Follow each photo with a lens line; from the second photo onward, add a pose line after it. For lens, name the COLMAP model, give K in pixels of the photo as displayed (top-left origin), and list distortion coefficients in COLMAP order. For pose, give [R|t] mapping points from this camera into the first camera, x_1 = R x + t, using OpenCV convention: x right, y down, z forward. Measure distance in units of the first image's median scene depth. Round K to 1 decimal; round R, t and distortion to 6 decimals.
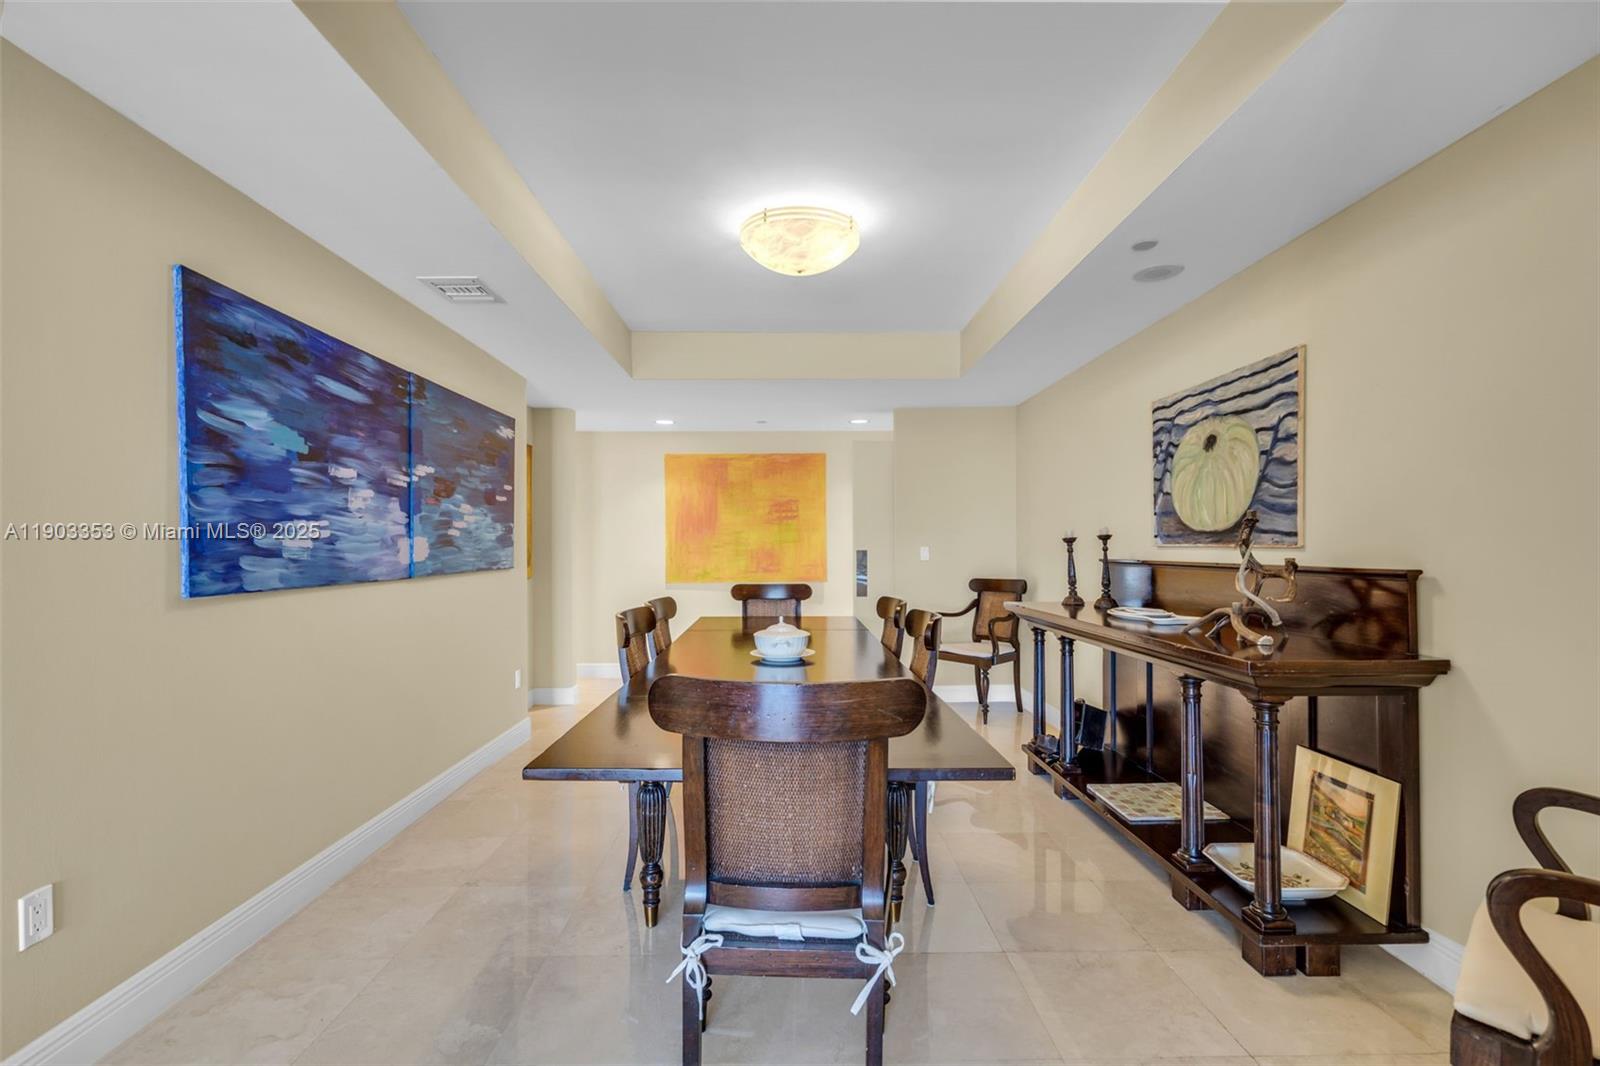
lens RADIAL K [[729.2, 0, 791.2], [0, 729.2, 554.4], [0, 0, 1]] dist [-0.001963, 0.000859]
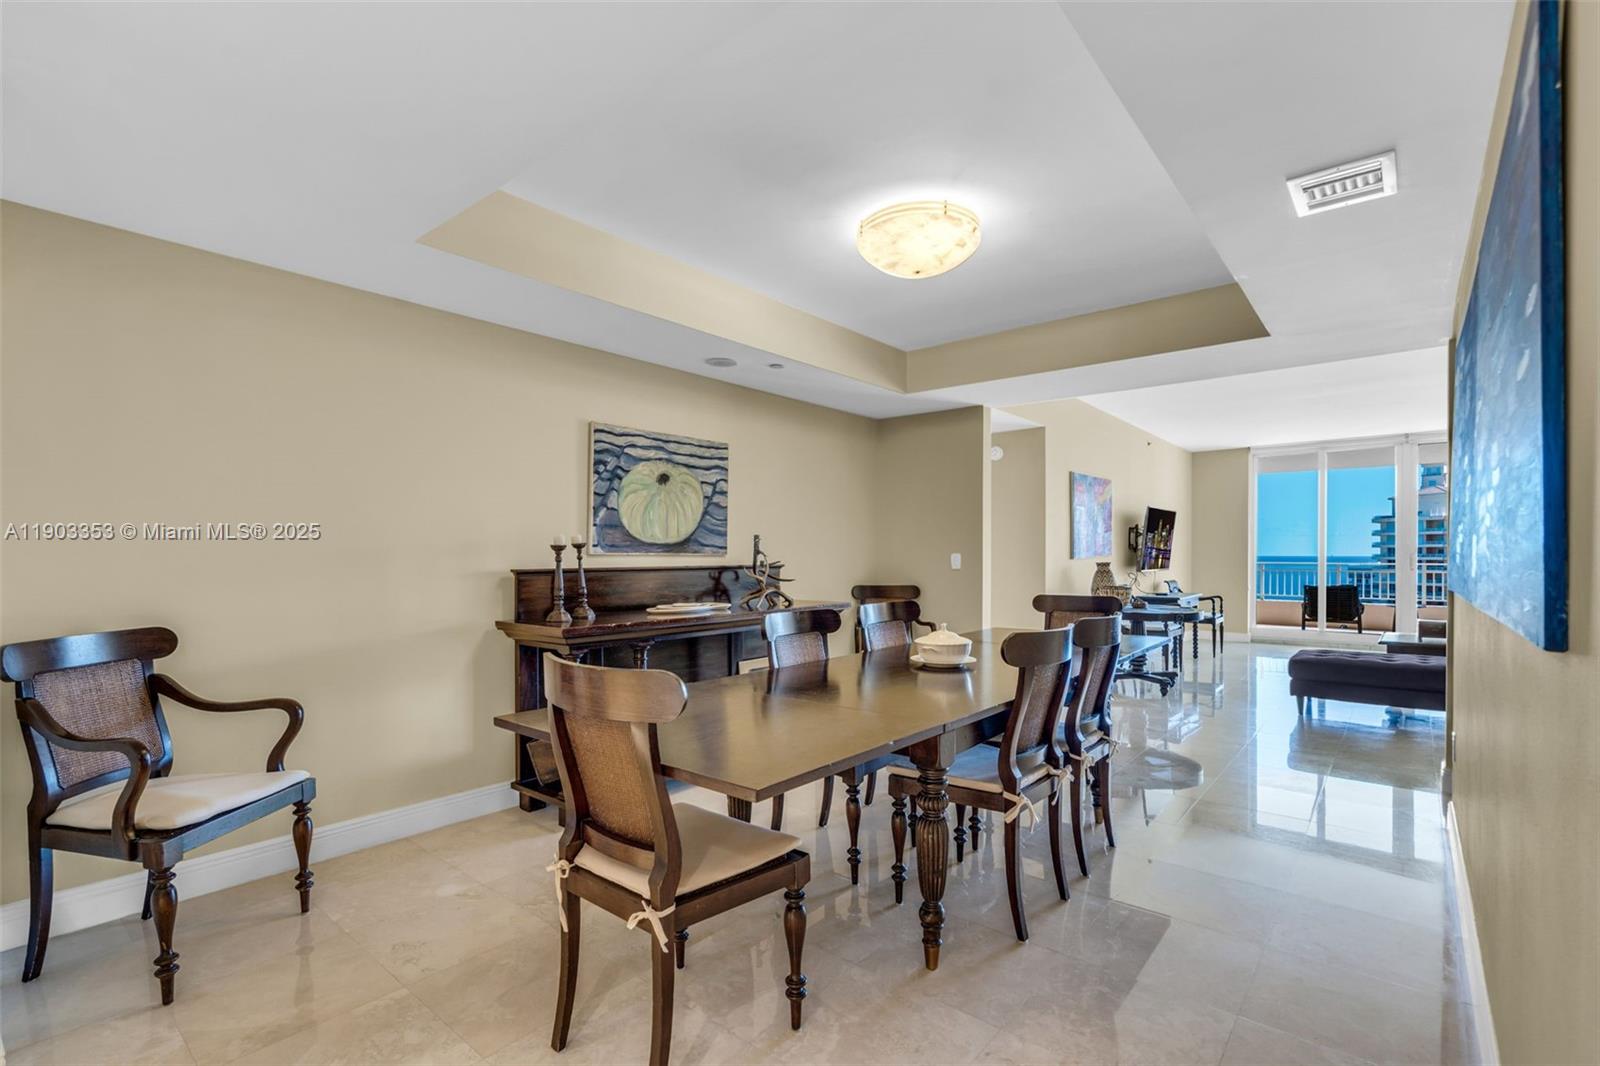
lens RADIAL K [[729.2, 0, 791.2], [0, 729.2, 554.4], [0, 0, 1]] dist [-0.001963, 0.000859]
pose [[-0.753928, -0.007363, 0.656916, -0.507497], [0.001864, 0.999909, 0.013347, -0.029485], [-0.656954, 0.011287, -0.753846, 1.877109]]
